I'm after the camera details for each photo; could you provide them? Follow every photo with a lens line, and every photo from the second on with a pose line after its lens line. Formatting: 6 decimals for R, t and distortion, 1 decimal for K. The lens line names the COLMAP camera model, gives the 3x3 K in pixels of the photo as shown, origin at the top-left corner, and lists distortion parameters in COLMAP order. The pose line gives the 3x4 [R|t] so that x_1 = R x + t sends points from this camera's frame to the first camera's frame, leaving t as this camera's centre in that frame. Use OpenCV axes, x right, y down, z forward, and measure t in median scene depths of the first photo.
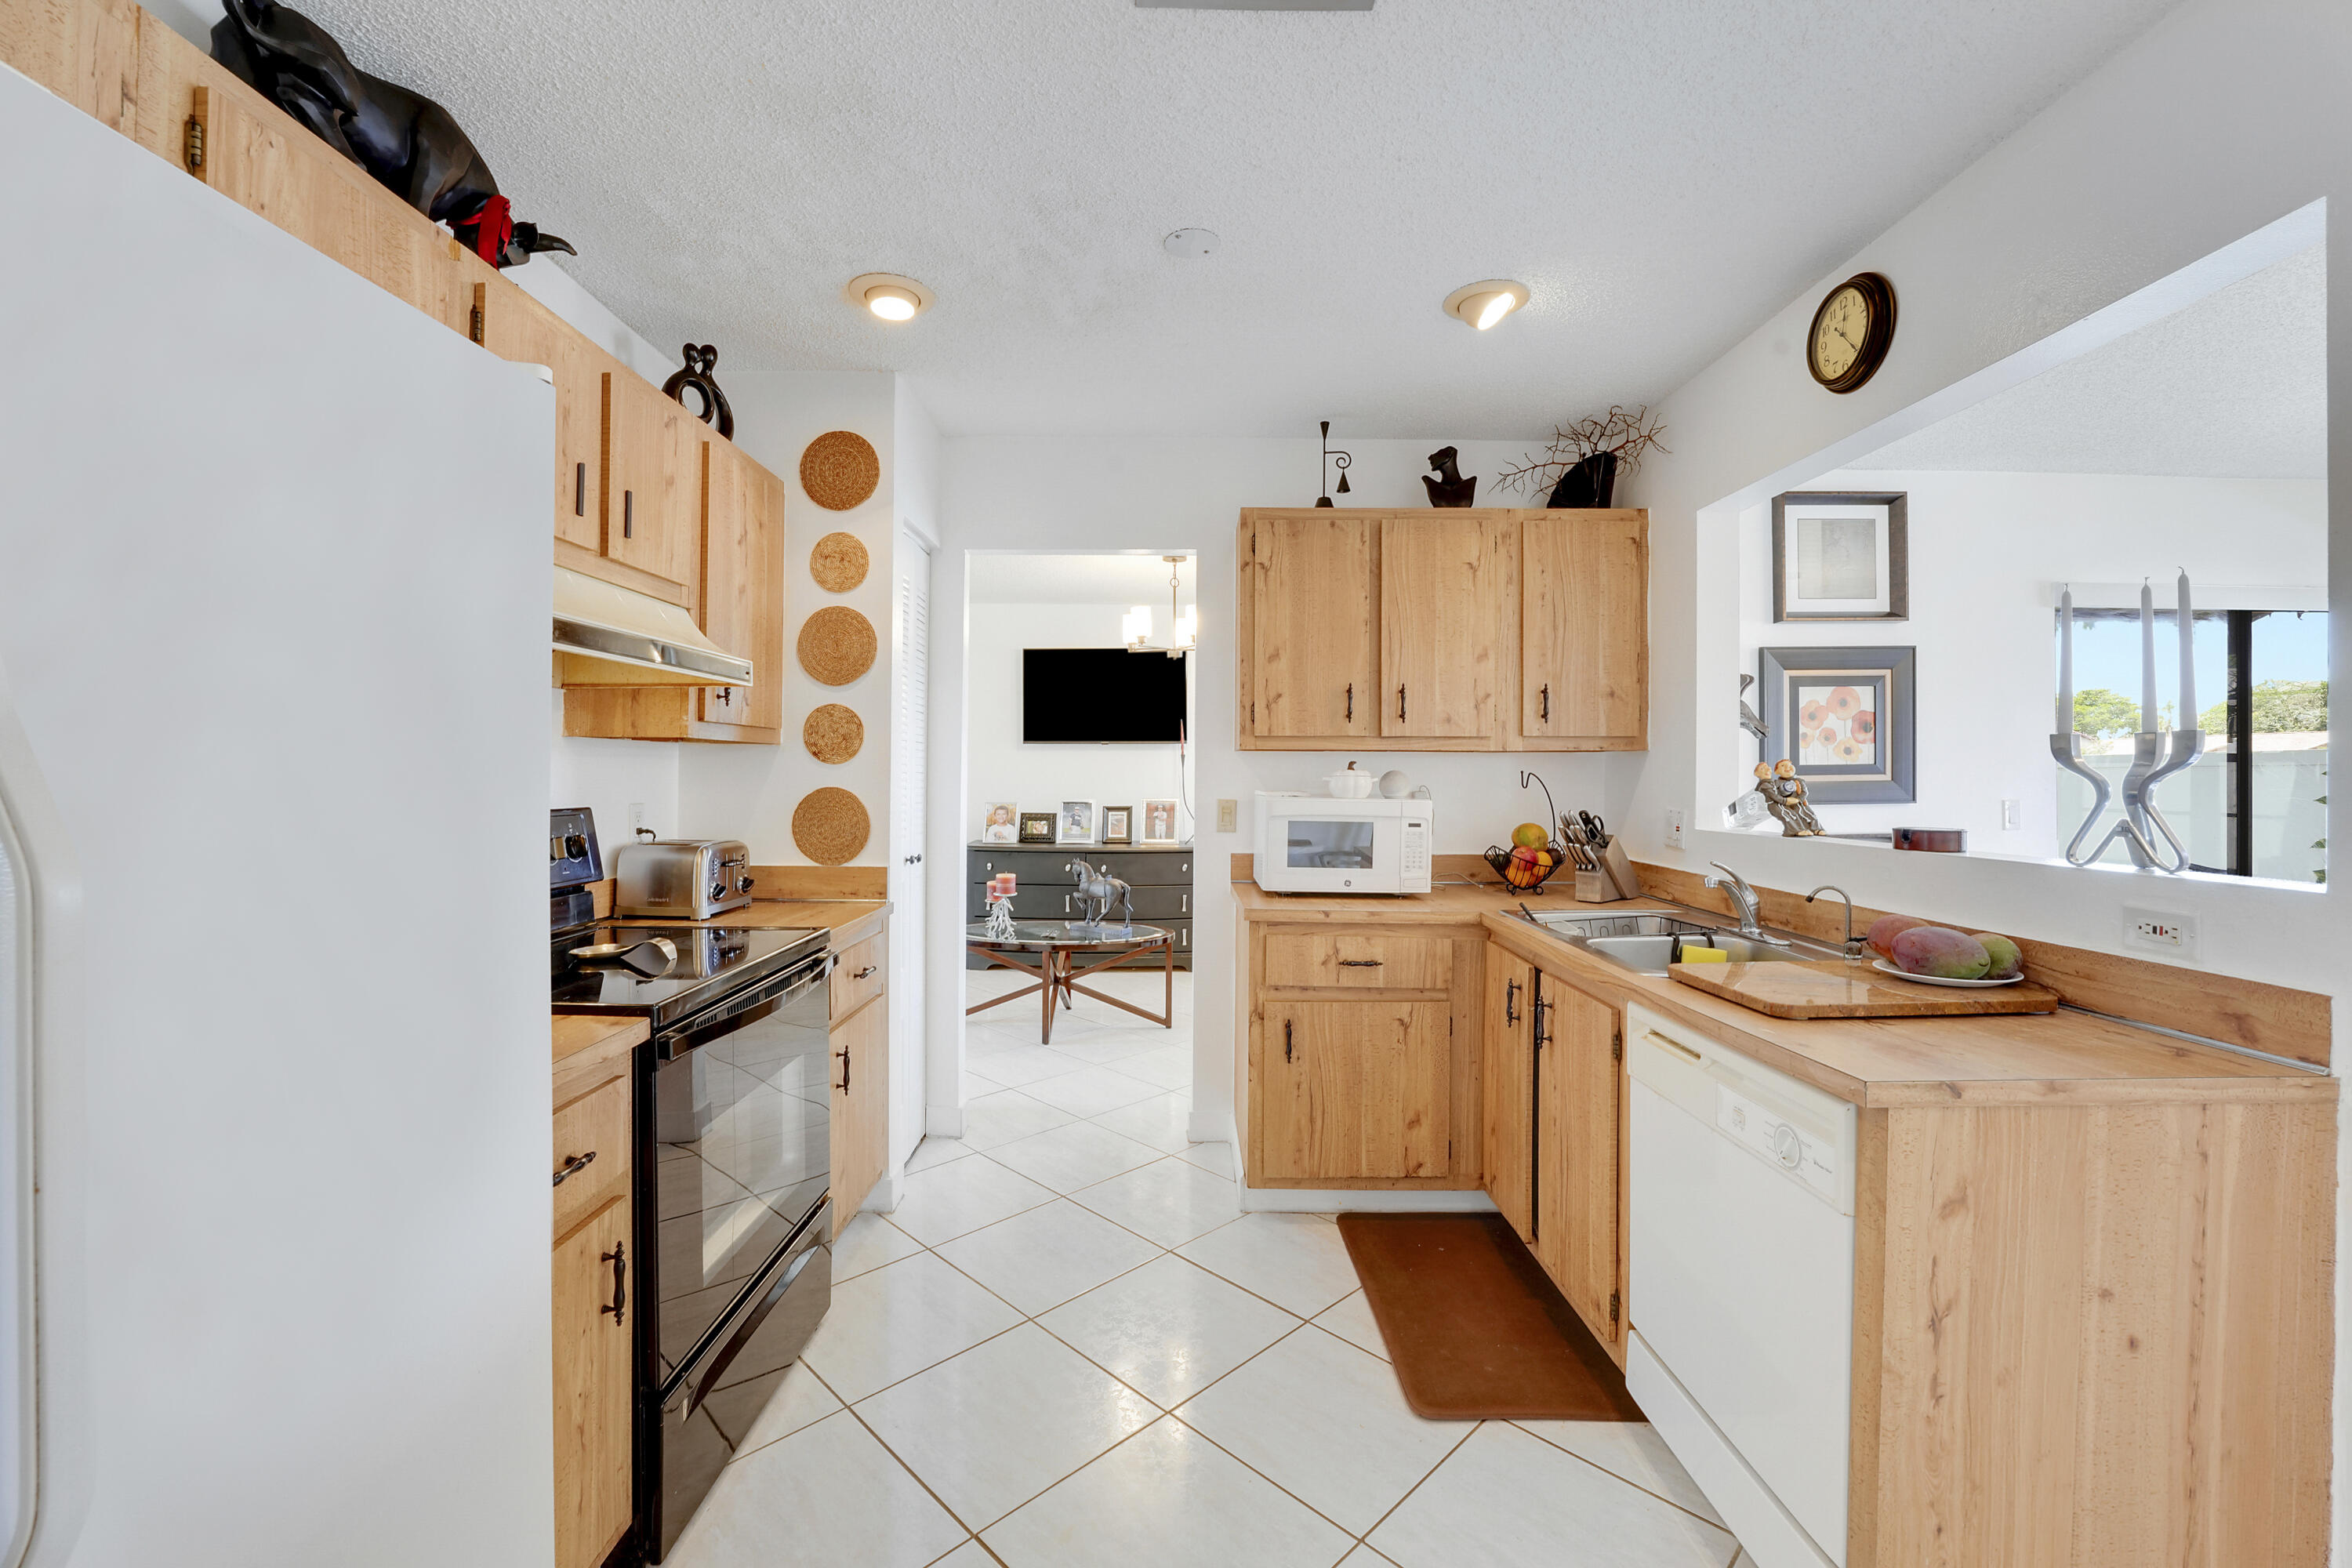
lens RADIAL K [[973.6, 0, 1174.0], [0, 973.6, 776.4], [0, 0, 1]] dist [-0.021311, 0.000993]
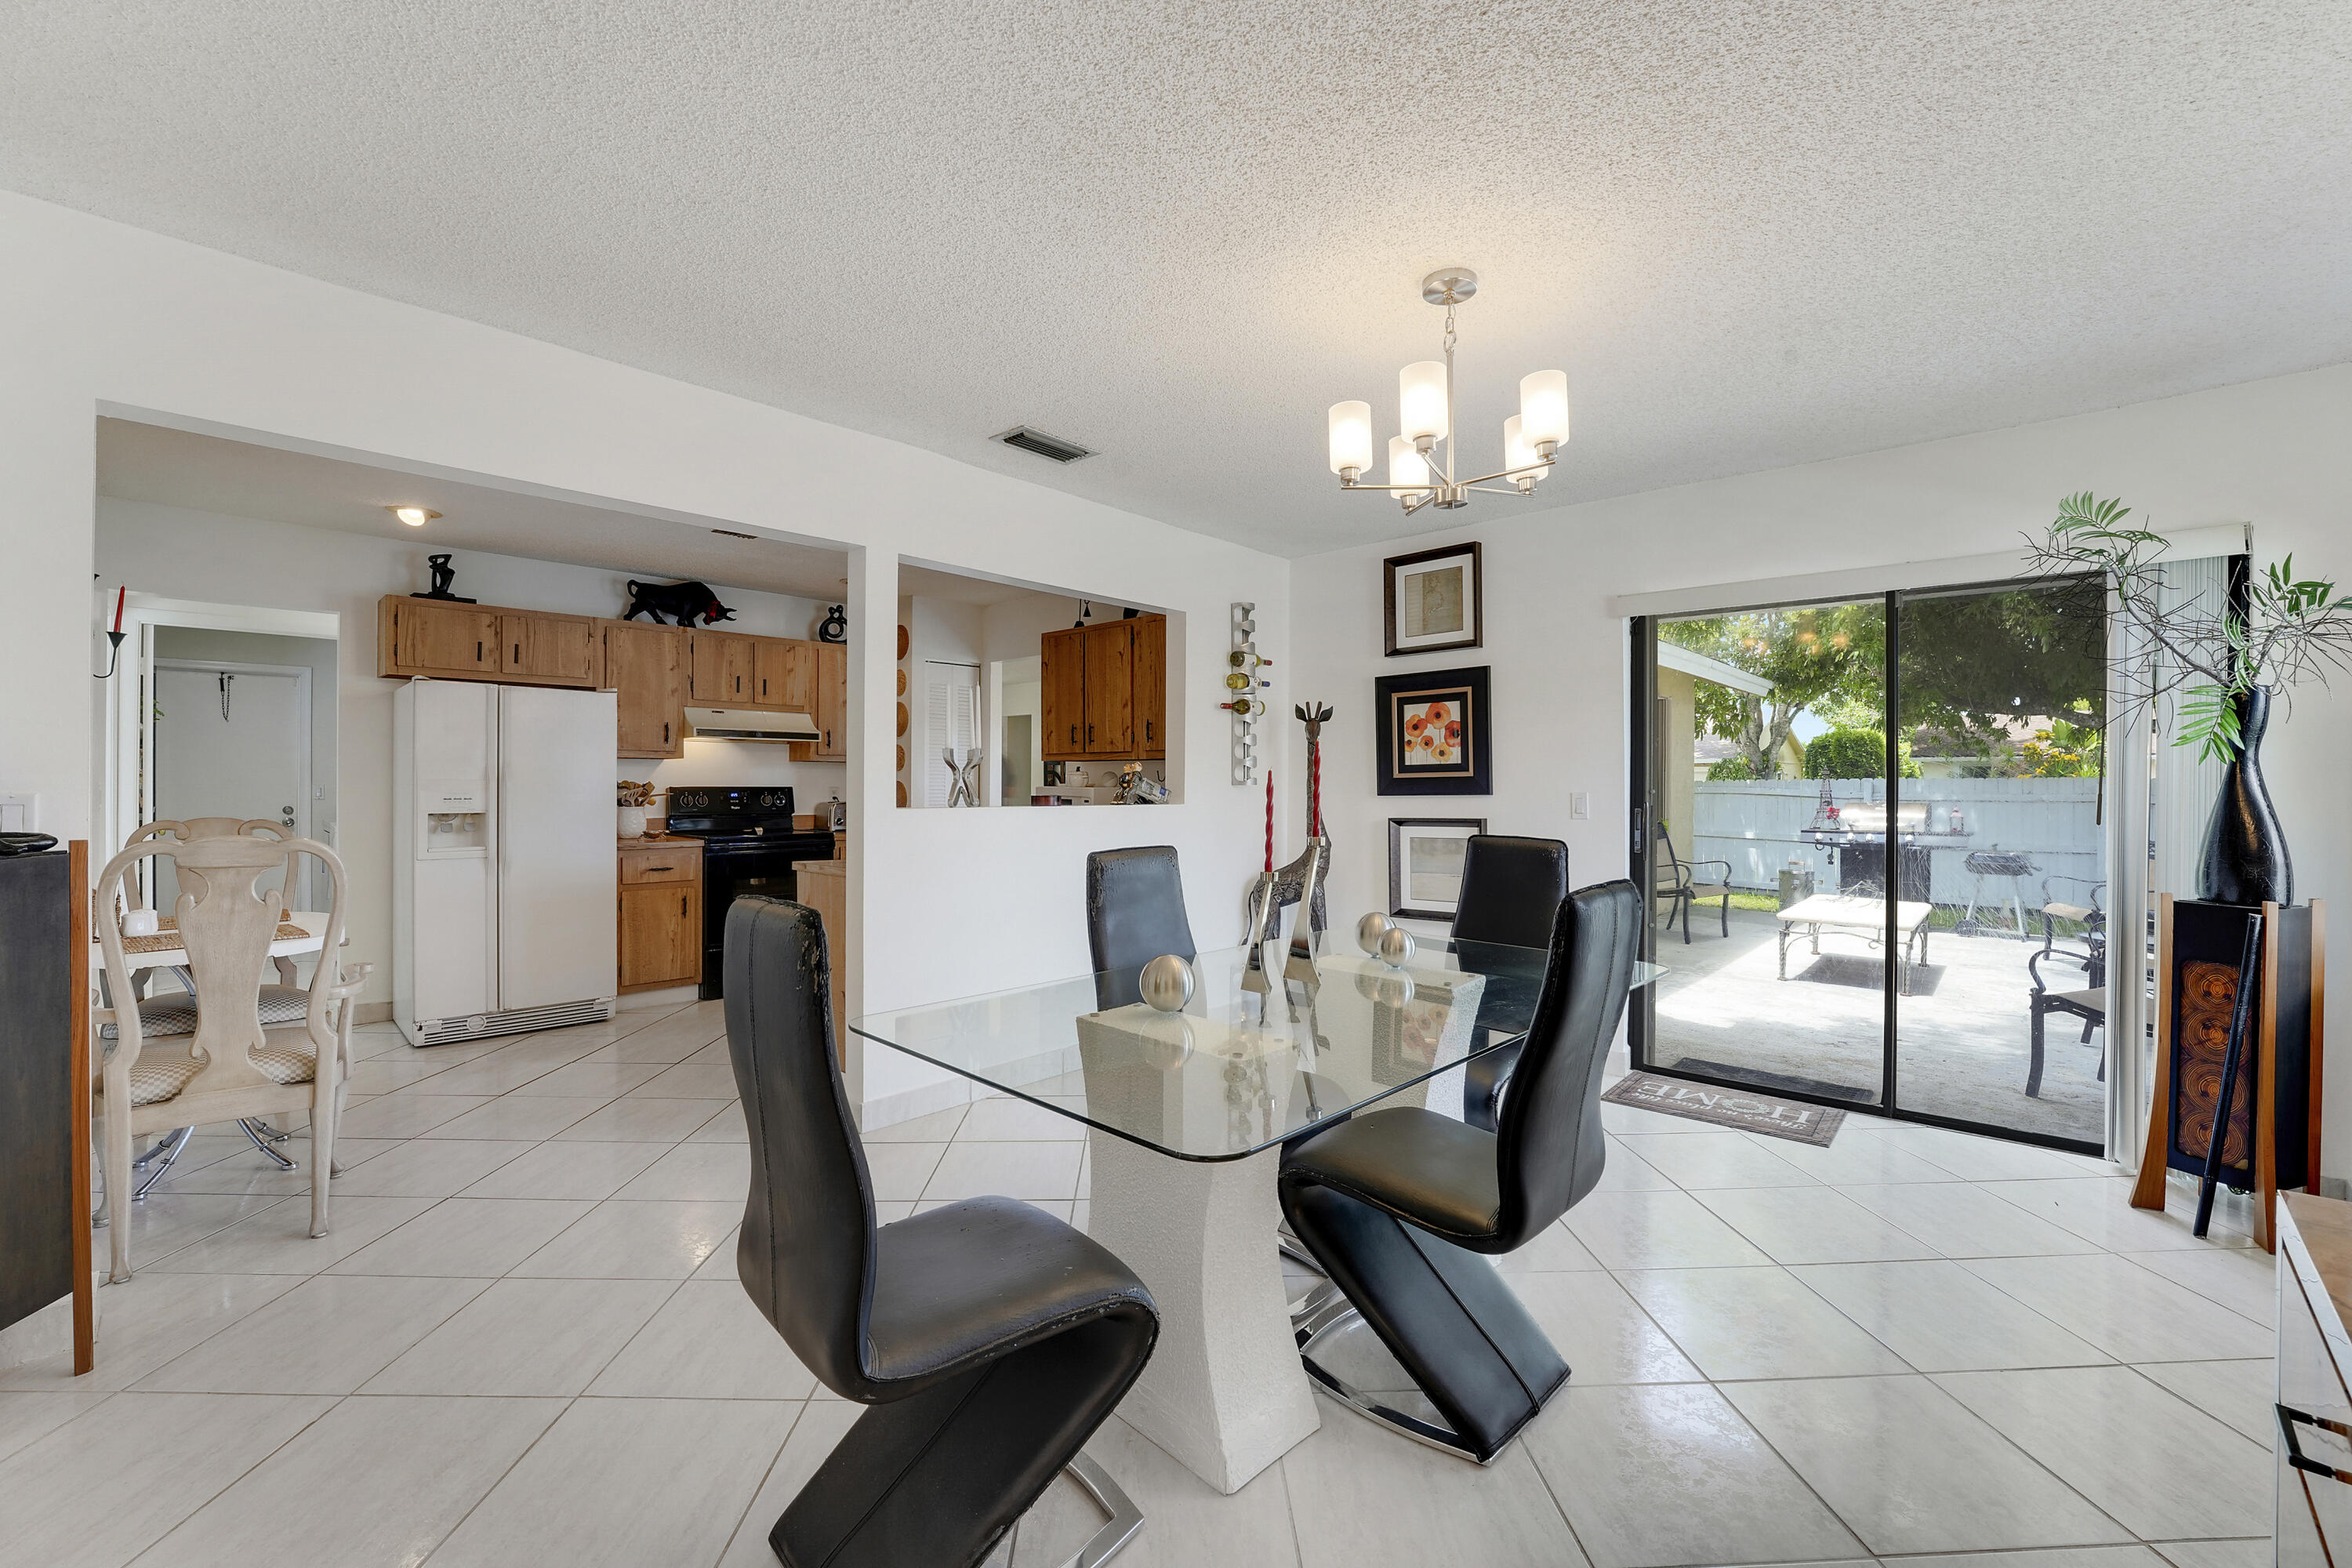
lens RADIAL K [[973.6, 0, 1175.7], [0, 973.6, 787.5], [0, 0, 1]] dist [-0.021311, 0.000993]
pose [[0.727613, 0.001219, -0.685987, 1.321318], [0.000486, 0.999997, 0.002292, 0.015634], [0.685987, -0.002001, 0.727611, -0.166552]]
